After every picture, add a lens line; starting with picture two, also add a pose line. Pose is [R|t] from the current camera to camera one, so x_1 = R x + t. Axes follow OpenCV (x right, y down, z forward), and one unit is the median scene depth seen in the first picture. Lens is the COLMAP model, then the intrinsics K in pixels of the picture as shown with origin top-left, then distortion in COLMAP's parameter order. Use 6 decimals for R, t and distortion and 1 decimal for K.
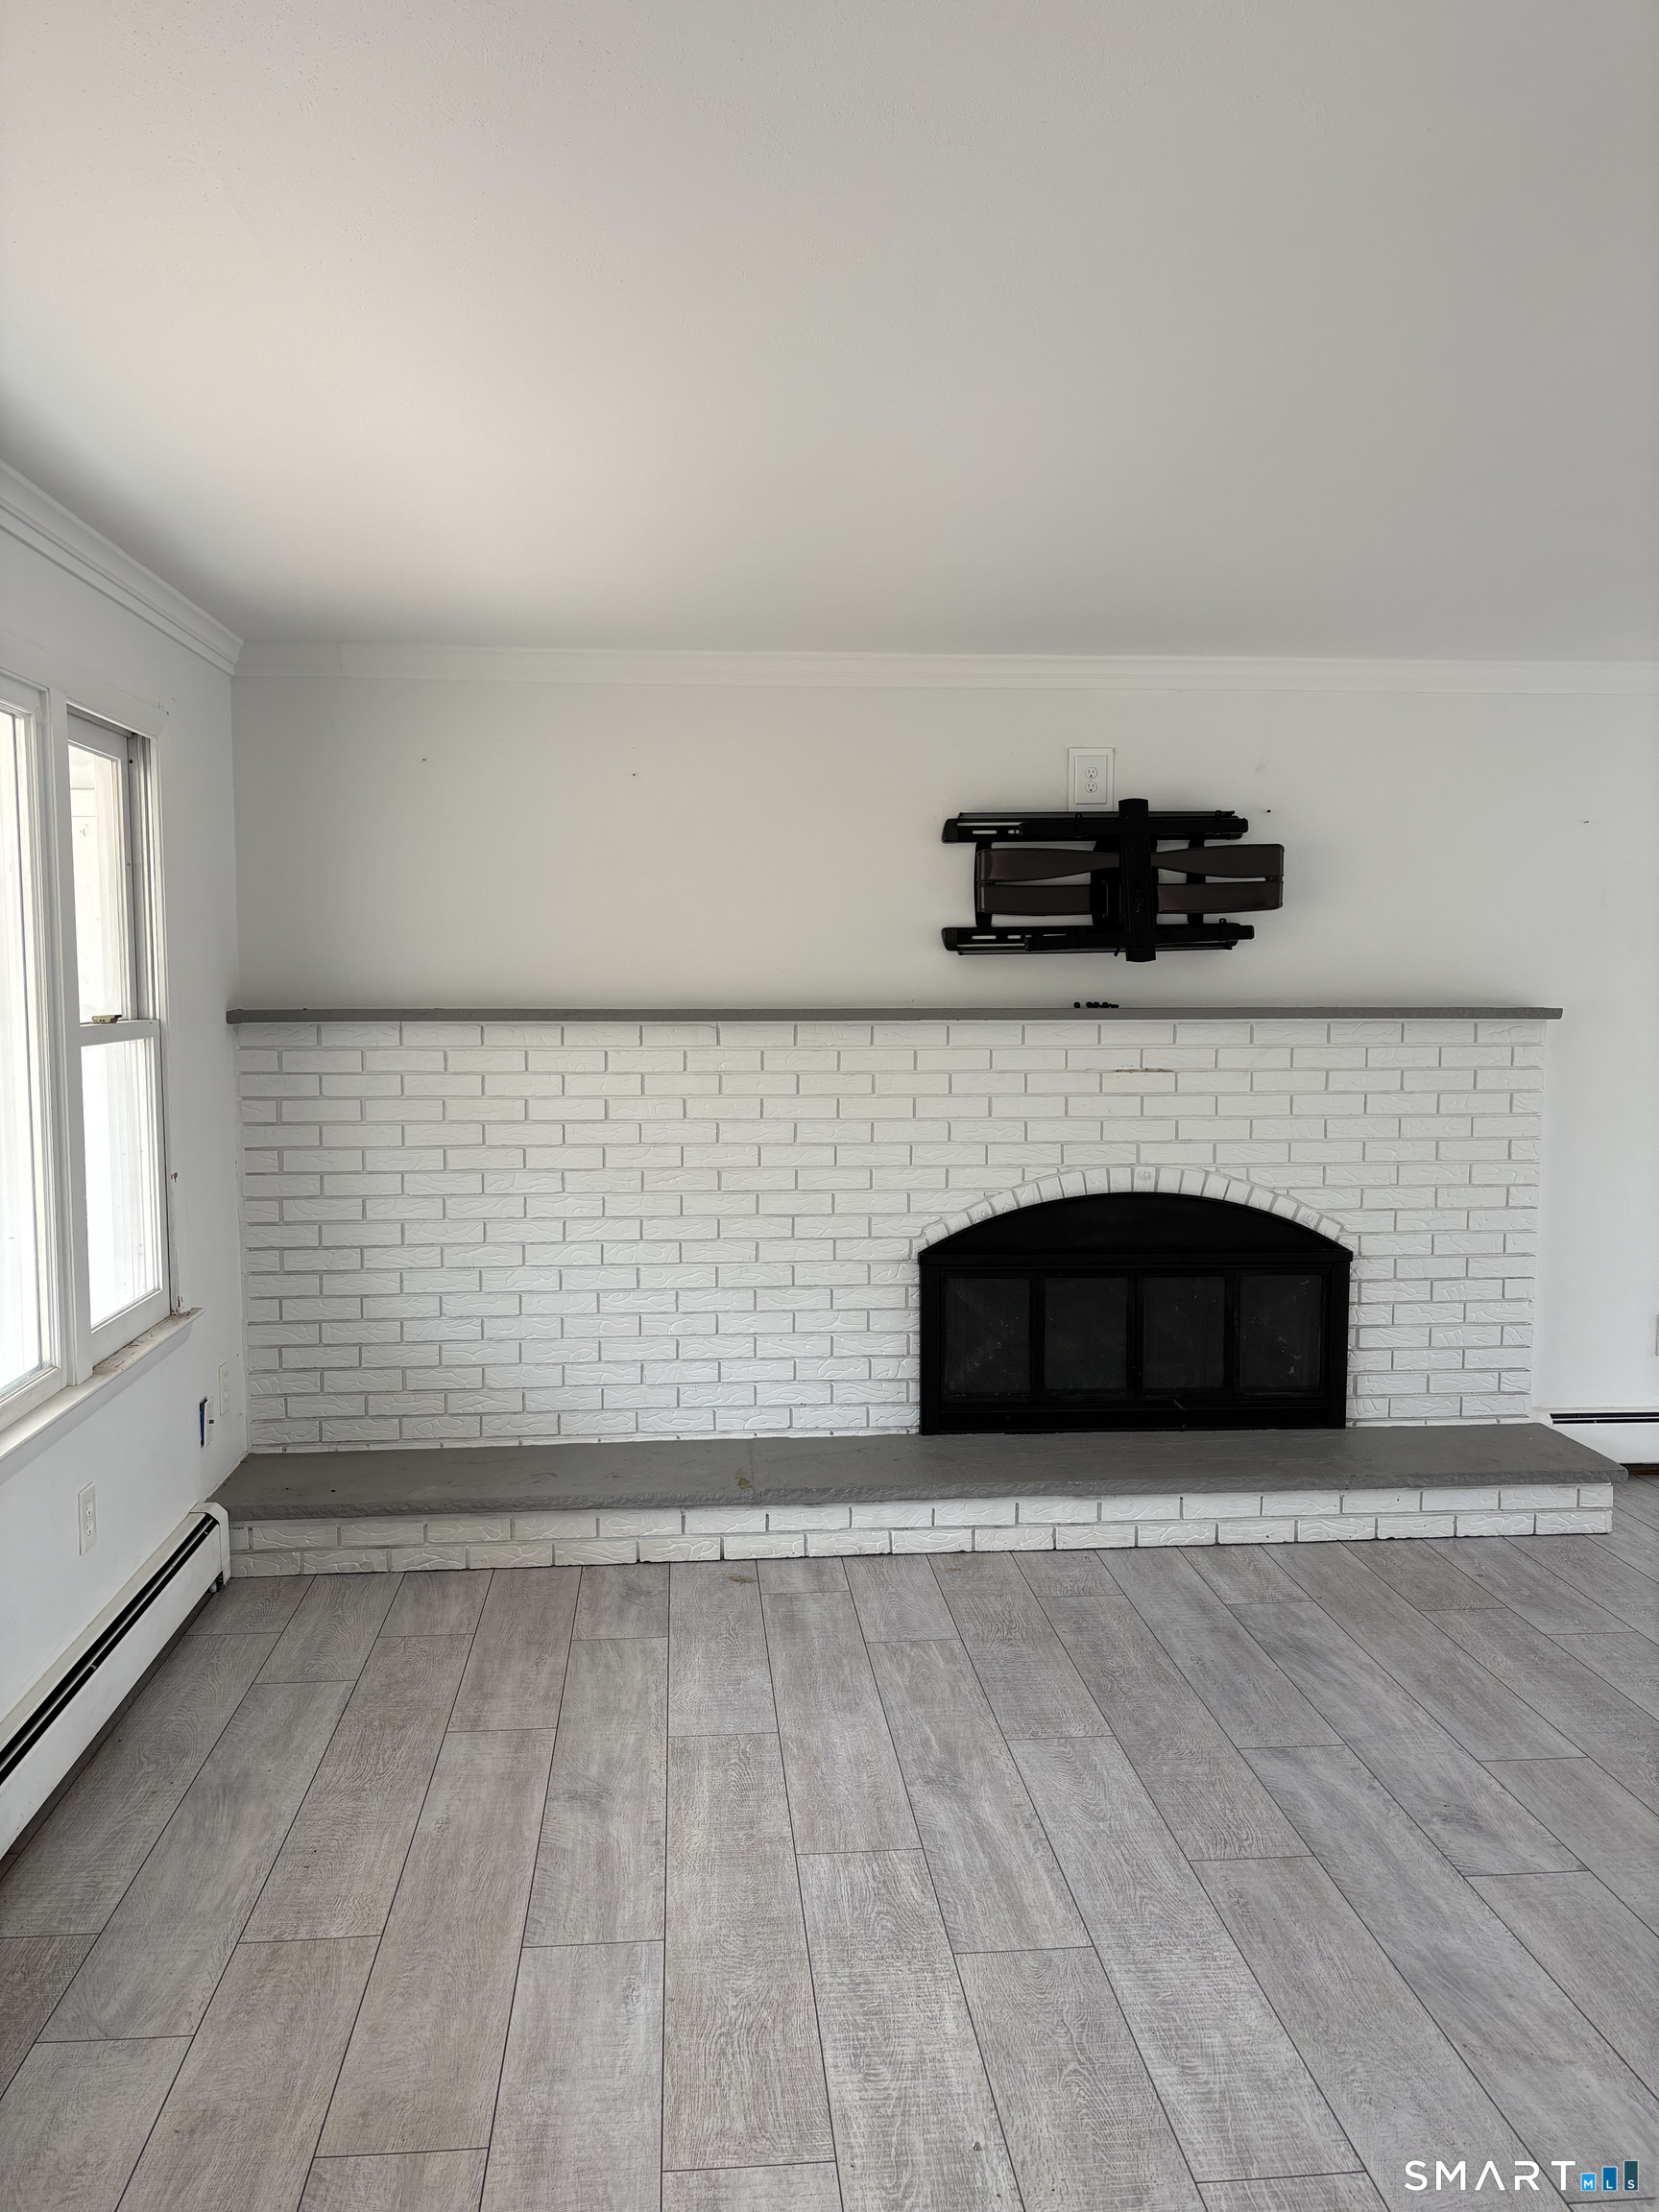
lens RADIAL K [[1673.2, 0, 831.4], [0, 1673.2, 1100.3], [0, 0, 1]] dist [0.041592, -0.041959]
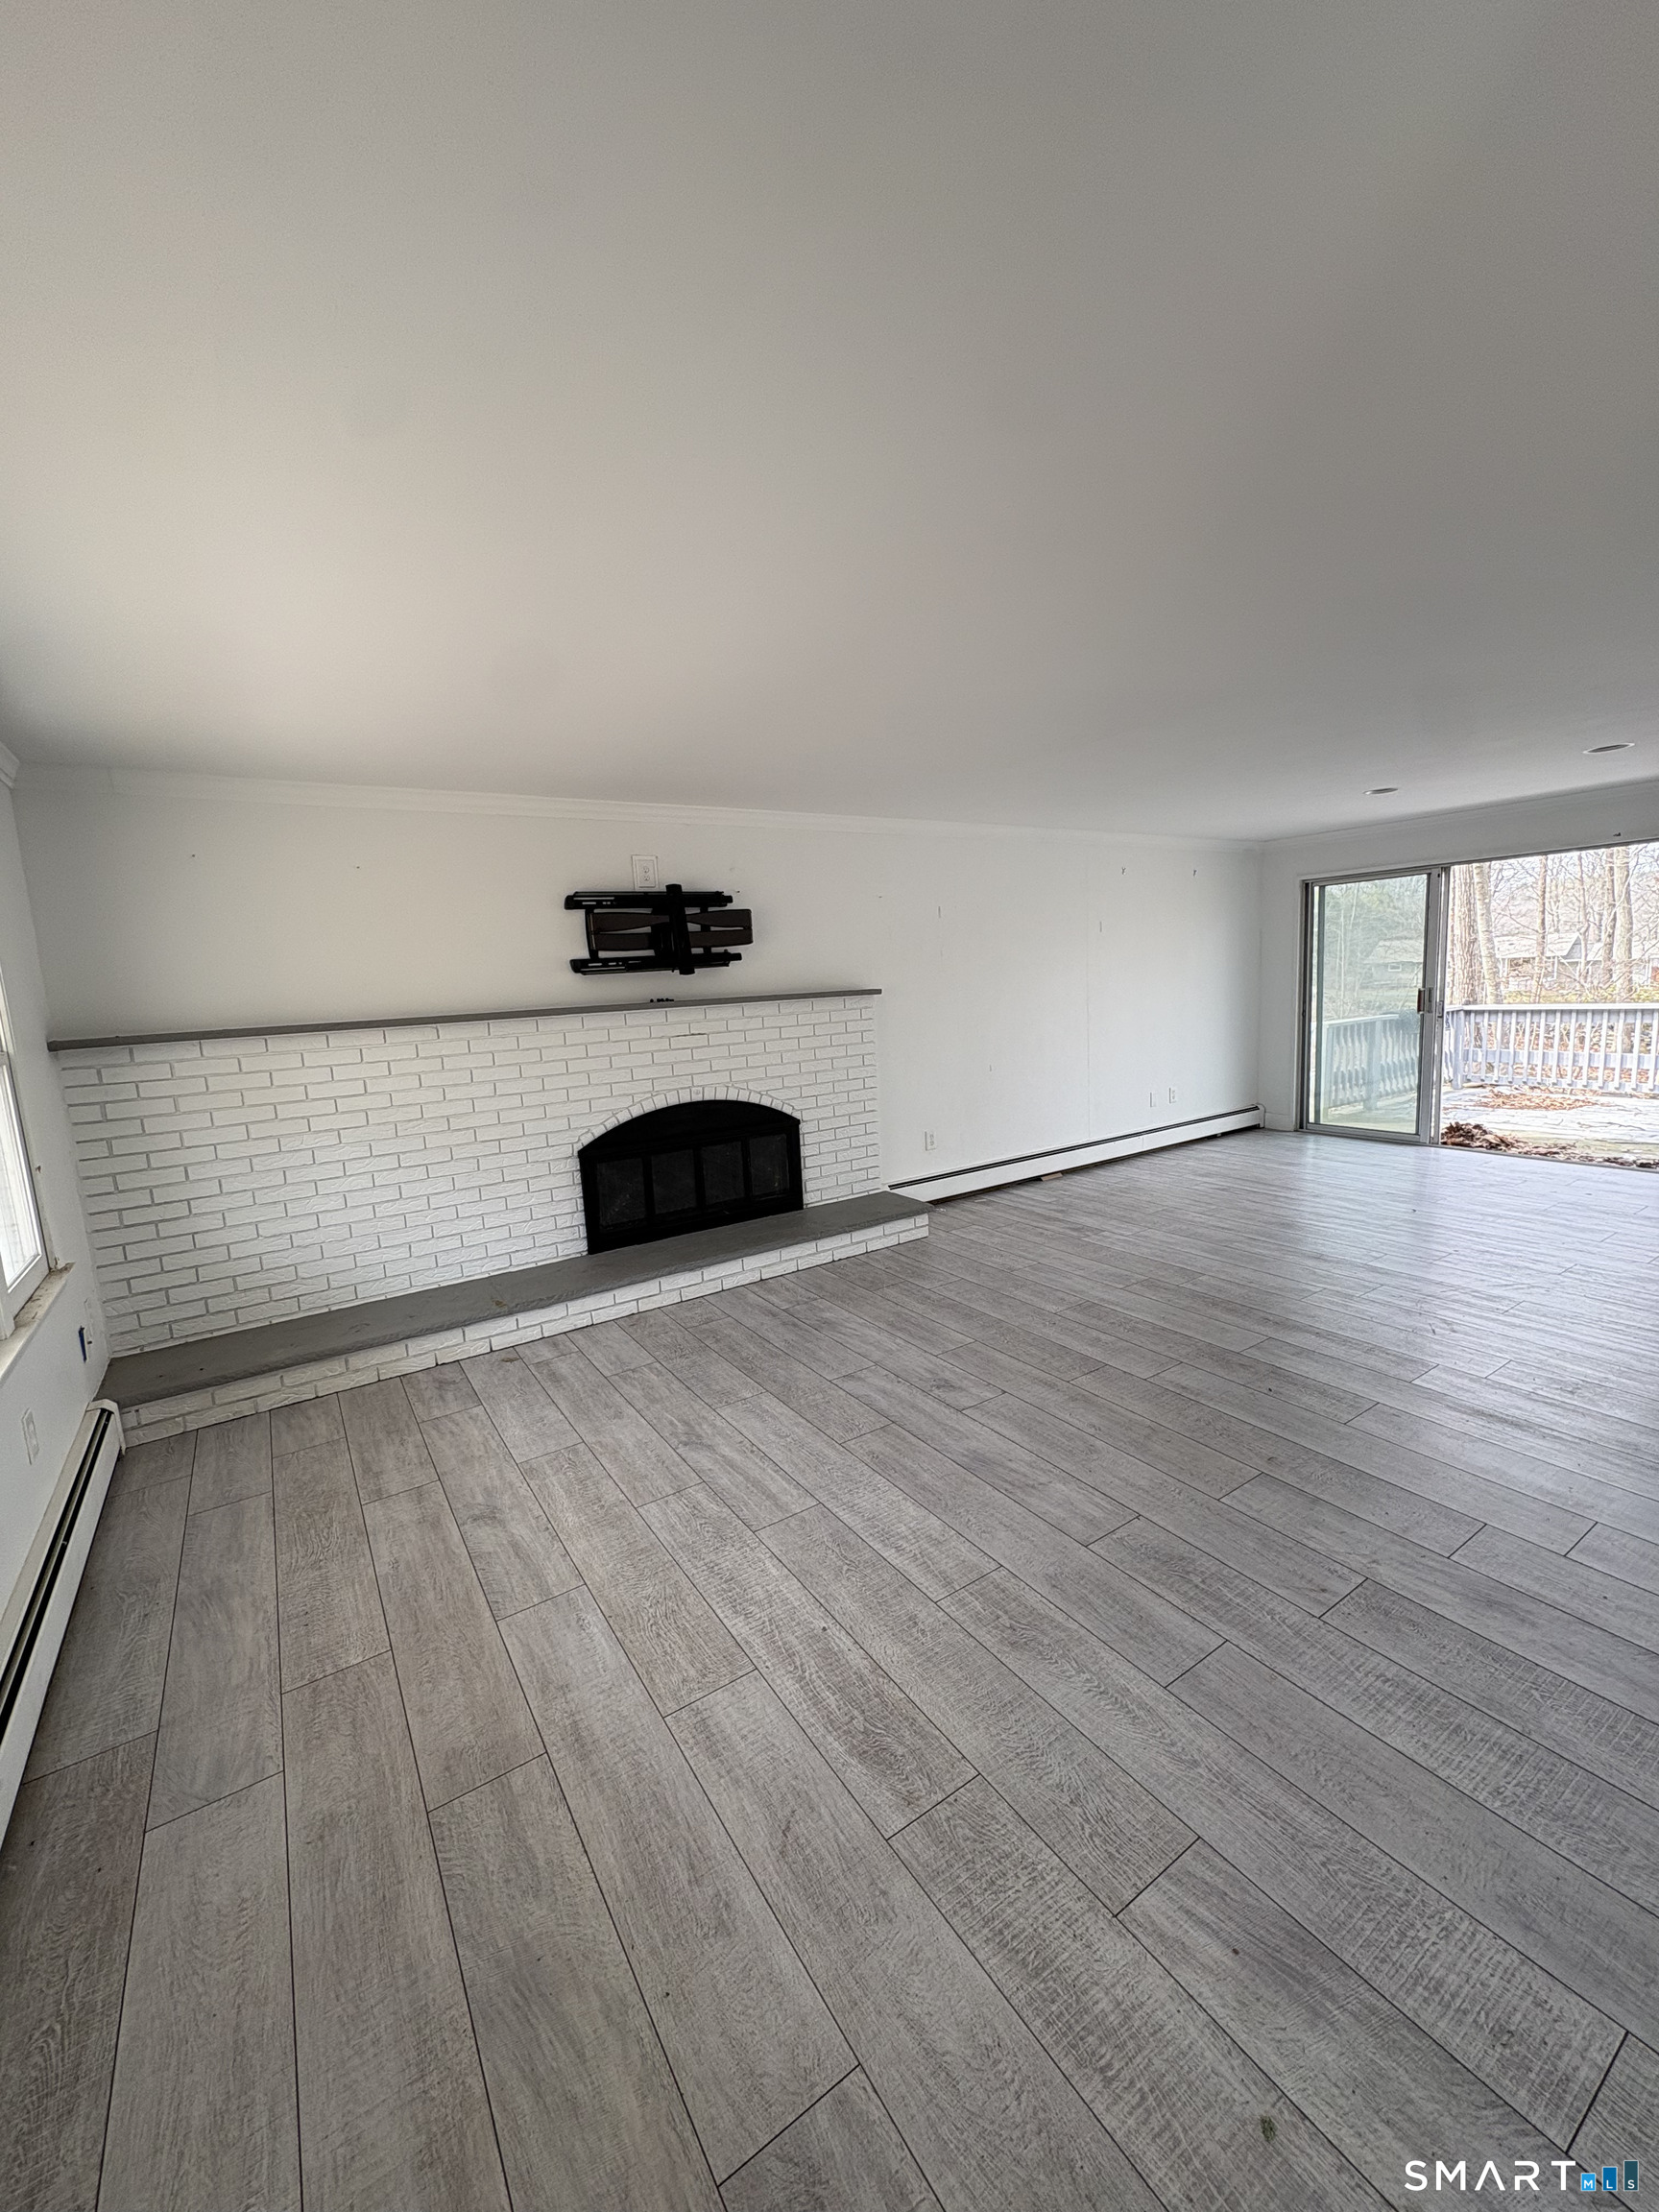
lens RADIAL K [[877.3, 0, 830.3], [0, 877.3, 1101.3], [0, 0, 1]] dist [-0.001580, 0.000186]
pose [[0.881059, -0.111408, 0.459699, -0.143625], [0.086228, 0.993411, 0.075490, -0.005722], [-0.465081, -0.026872, 0.884860, 0.095960]]
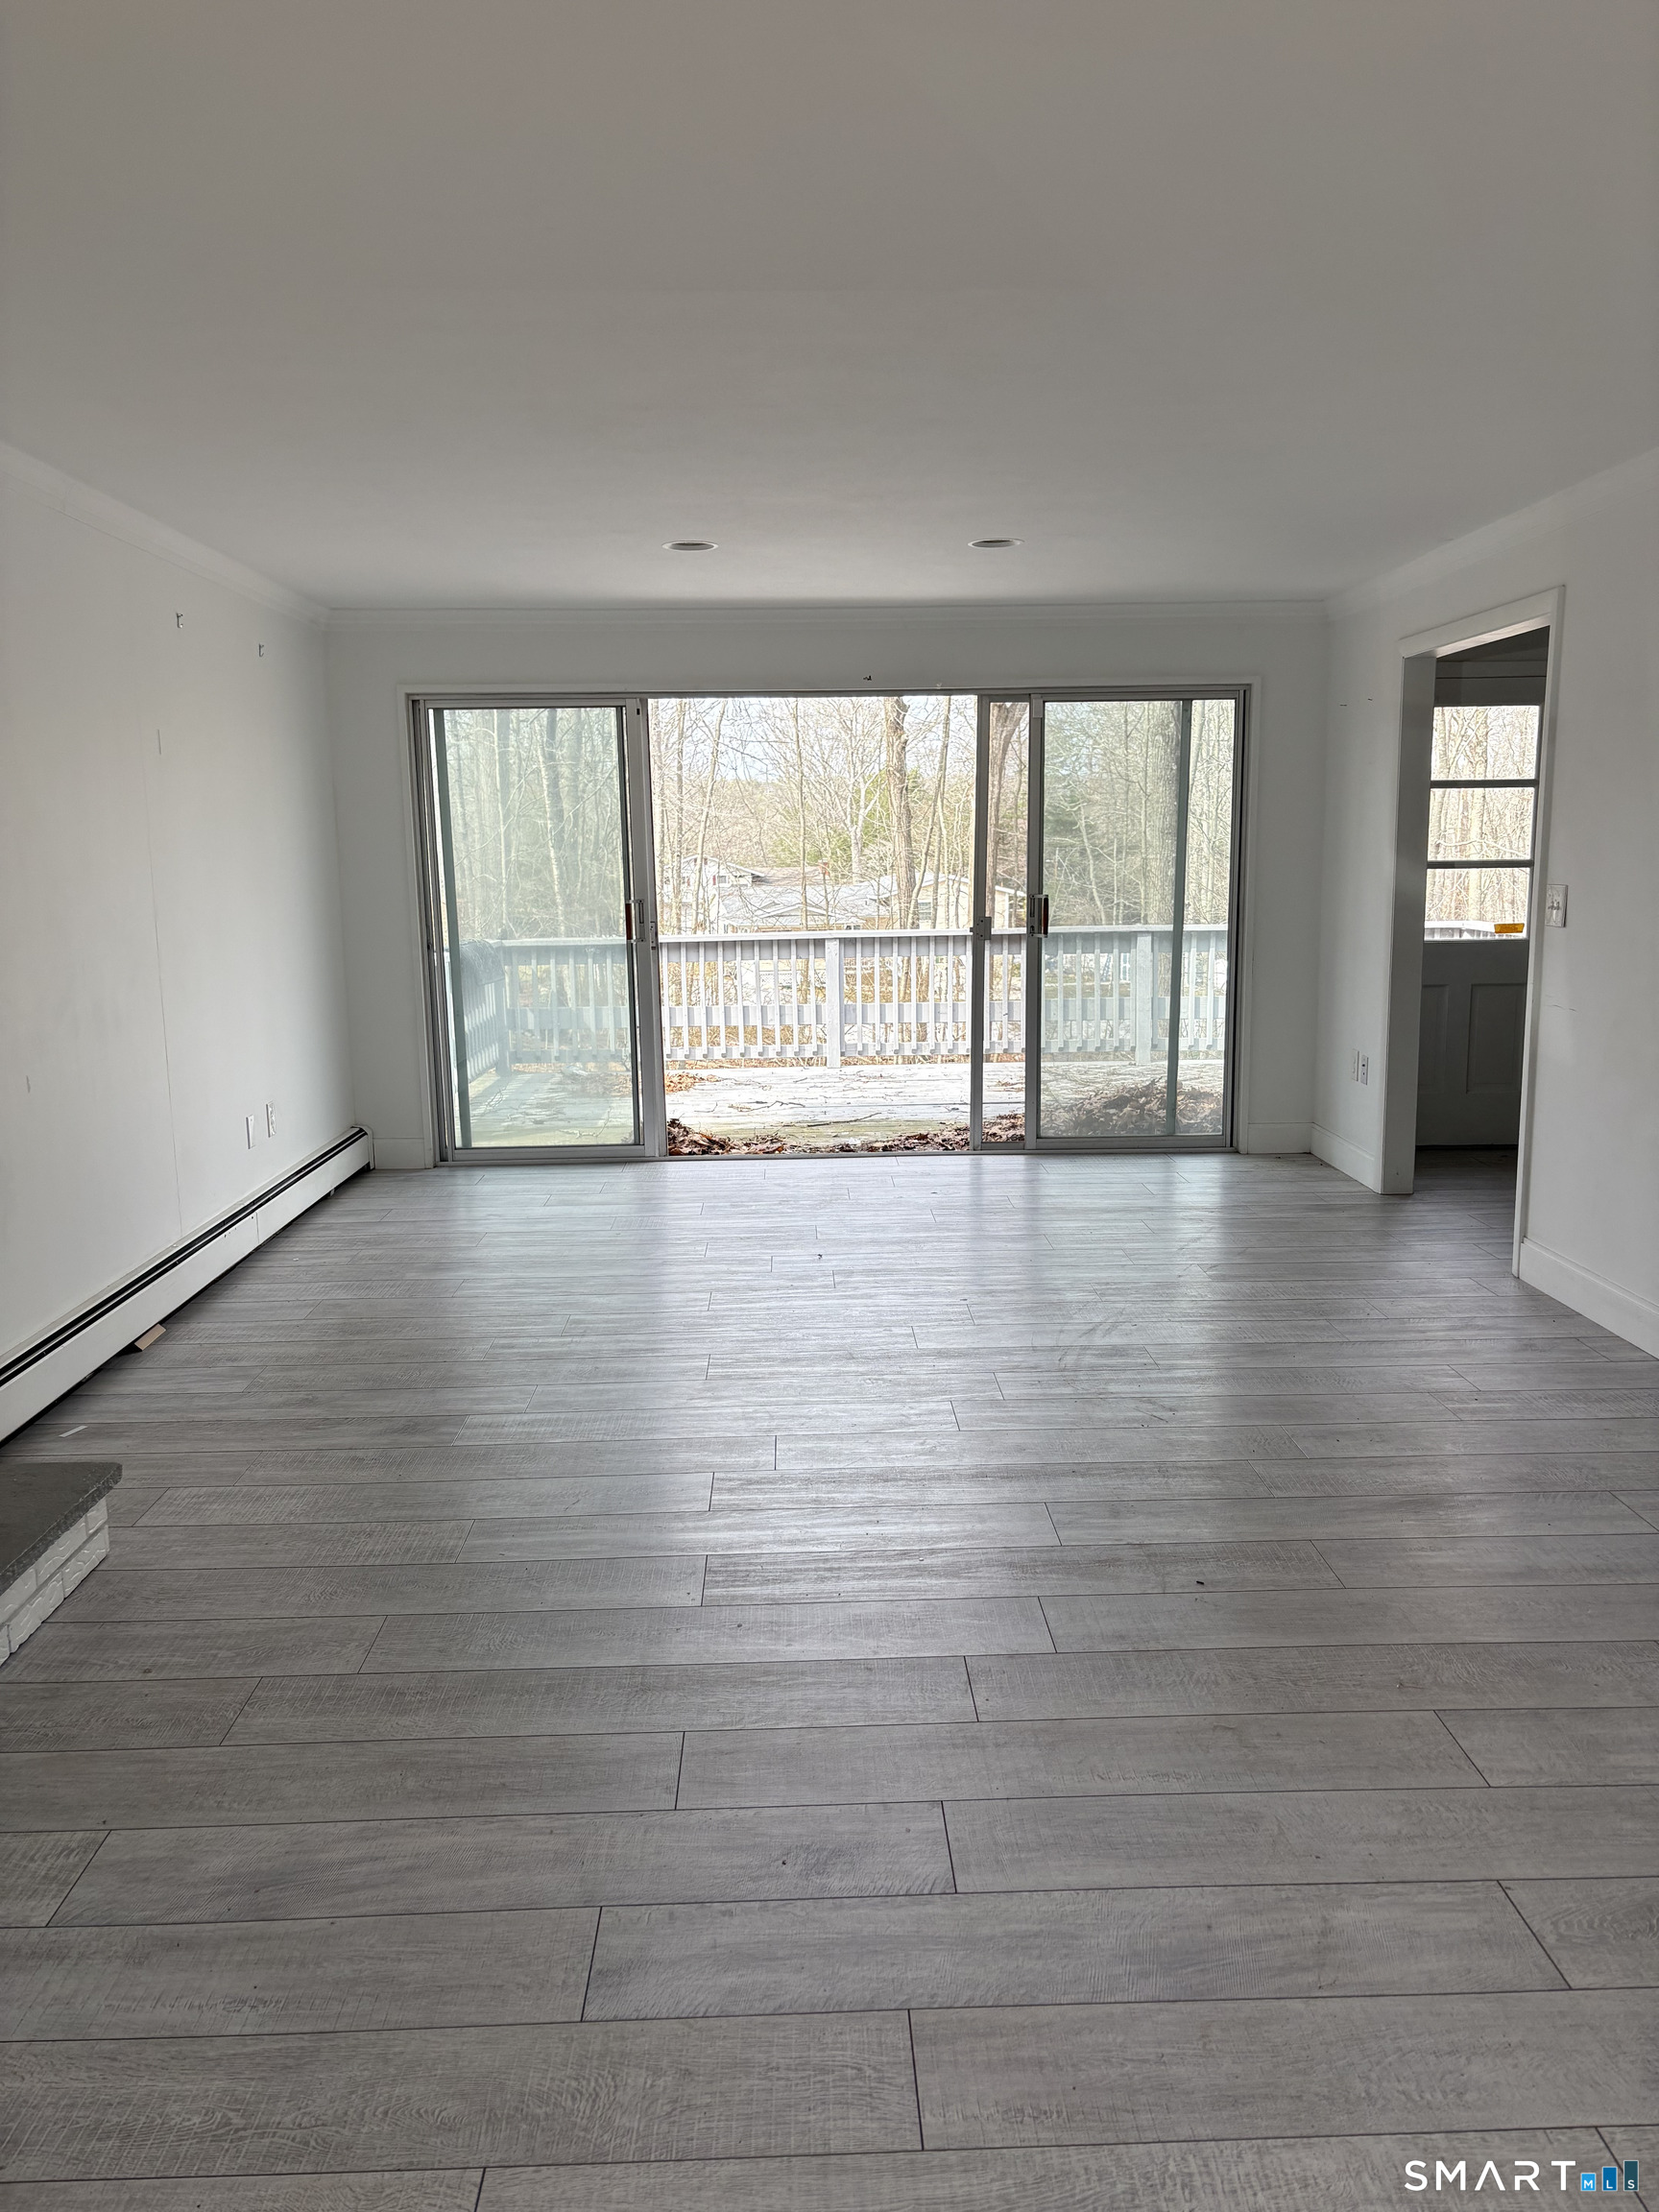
lens RADIAL K [[1673.2, 0, 826.3], [0, 1673.2, 1104.6], [0, 0, 1]] dist [0.041592, -0.041959]
pose [[0.064246, -0.152349, 0.986236, -0.246400], [0.091339, 0.985027, 0.146212, -0.022525], [-0.993745, 0.080689, 0.077200, 0.656994]]
